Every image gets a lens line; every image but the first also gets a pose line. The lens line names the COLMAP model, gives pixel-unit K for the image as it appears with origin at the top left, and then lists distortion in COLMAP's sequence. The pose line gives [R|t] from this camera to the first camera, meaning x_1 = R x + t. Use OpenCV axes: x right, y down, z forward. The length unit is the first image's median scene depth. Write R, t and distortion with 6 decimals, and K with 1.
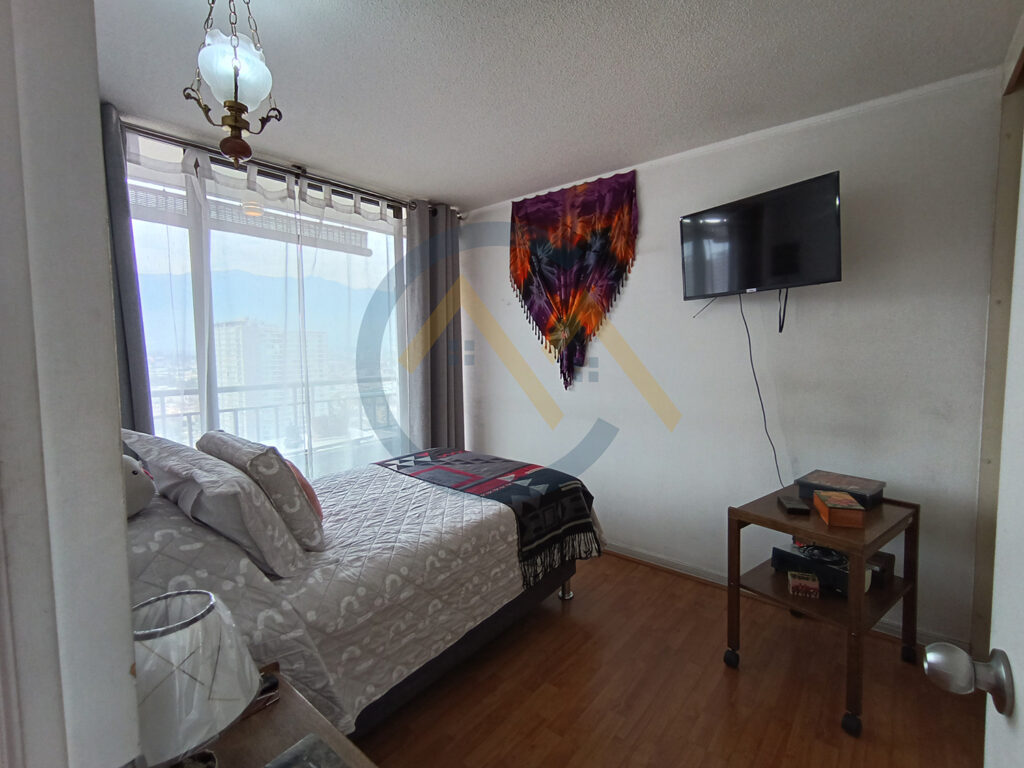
lens RADIAL K [[474.7, 0, 514.5], [0, 474.7, 381.2], [0, 0, 1]] dist [0.004647, 0.000884]
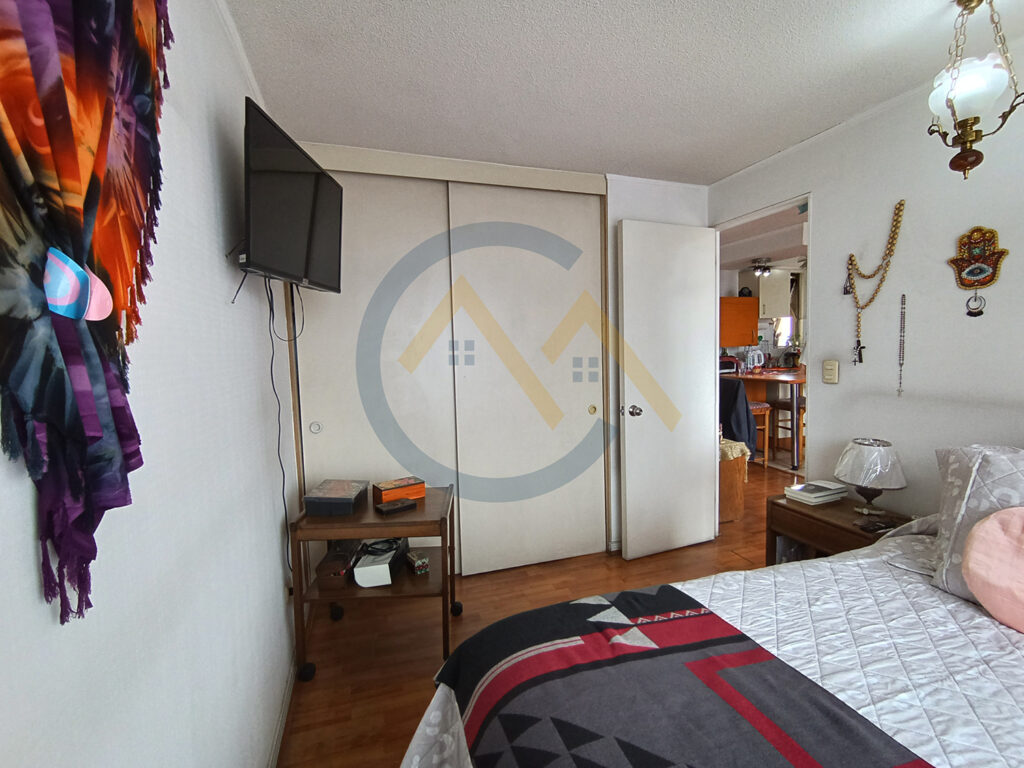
lens RADIAL K [[474.7, 0, 514.5], [0, 474.7, 381.2], [0, 0, 1]] dist [0.004647, 0.000884]
pose [[-0.842480, -0.004431, 0.538710, -0.169773], [0.074715, 0.989342, 0.124982, -0.110744], [-0.533522, 0.145544, -0.833169, 1.464306]]
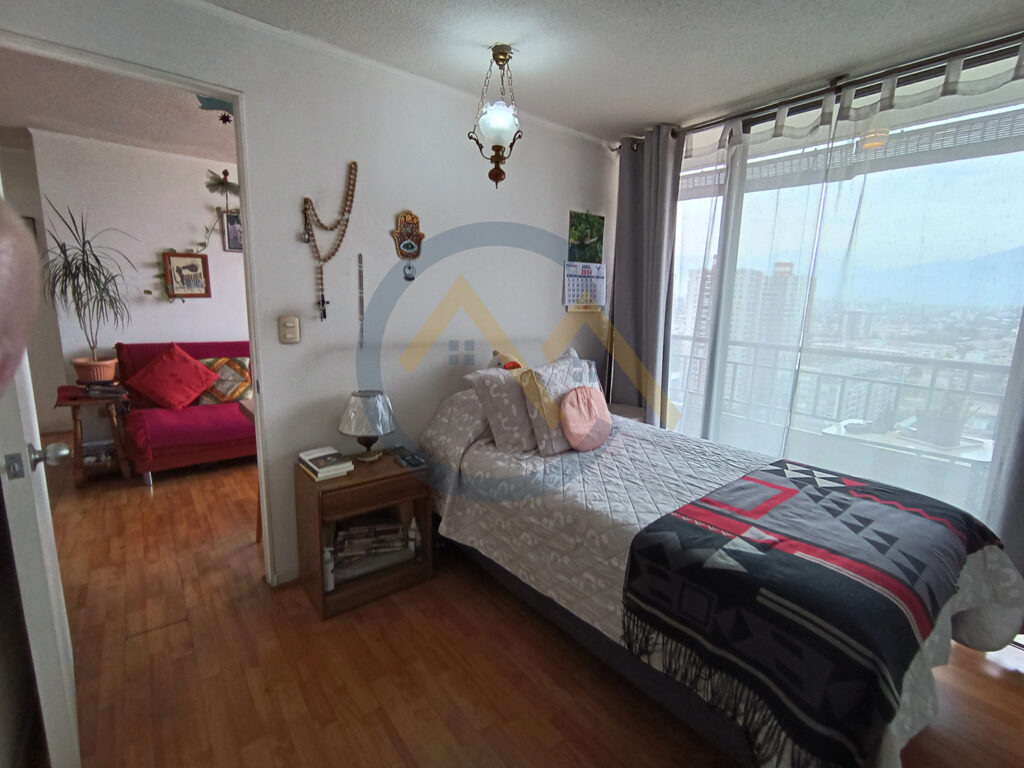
lens RADIAL K [[474.7, 0, 514.5], [0, 474.7, 381.2], [0, 0, 1]] dist [0.004647, 0.000884]
pose [[-0.204509, 0.176214, -0.962873, 0.612115], [-0.095965, 0.975315, 0.198874, -0.075328], [0.974149, 0.133074, -0.182551, 0.818490]]
